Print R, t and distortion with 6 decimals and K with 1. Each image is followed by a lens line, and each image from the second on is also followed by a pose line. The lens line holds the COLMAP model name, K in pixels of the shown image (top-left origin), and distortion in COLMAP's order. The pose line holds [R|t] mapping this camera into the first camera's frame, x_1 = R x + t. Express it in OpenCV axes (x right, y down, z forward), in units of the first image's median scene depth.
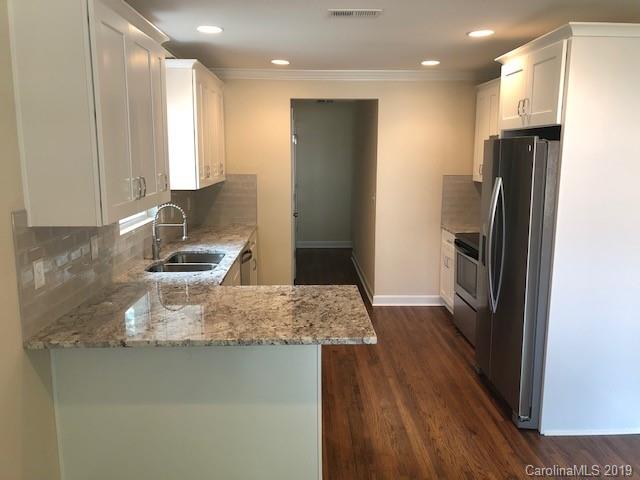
lens RADIAL K [[515.7, 0, 320.0], [0, 515.7, 240.0], [0, 0, 1]] dist [0.055863, -0.207963]
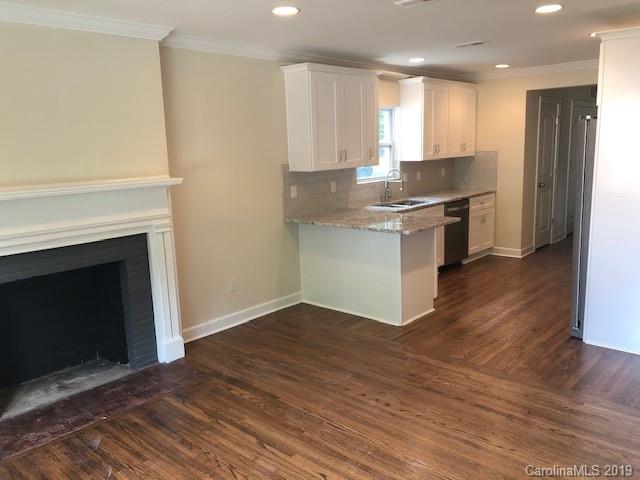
lens RADIAL K [[515.7, 0, 320.0], [0, 515.7, 240.0], [0, 0, 1]] dist [0.055863, -0.207963]
pose [[0.715758, 0.104660, -0.690461, 0.739050], [-0.083664, 0.994436, 0.064008, 0.077256], [0.693319, 0.011953, 0.720532, -0.376753]]
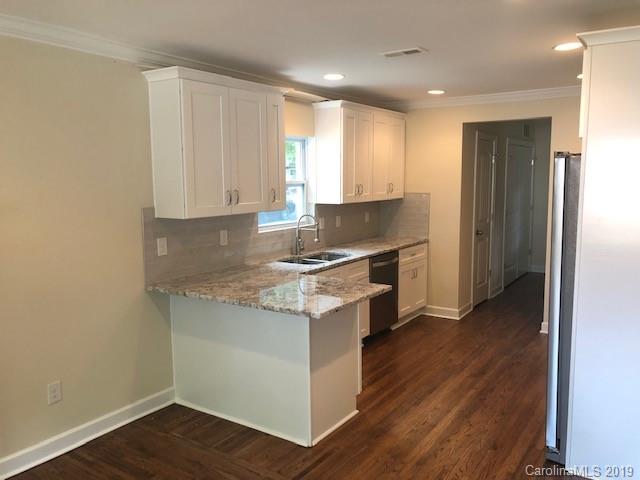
lens RADIAL K [[515.7, 0, 320.0], [0, 515.7, 240.0], [0, 0, 1]] dist [0.055863, -0.207963]
pose [[0.807236, 0.064067, -0.586741, 0.523350], [-0.089079, 0.995929, -0.013807, 0.013454], [0.583467, 0.063412, 0.809657, -0.029907]]
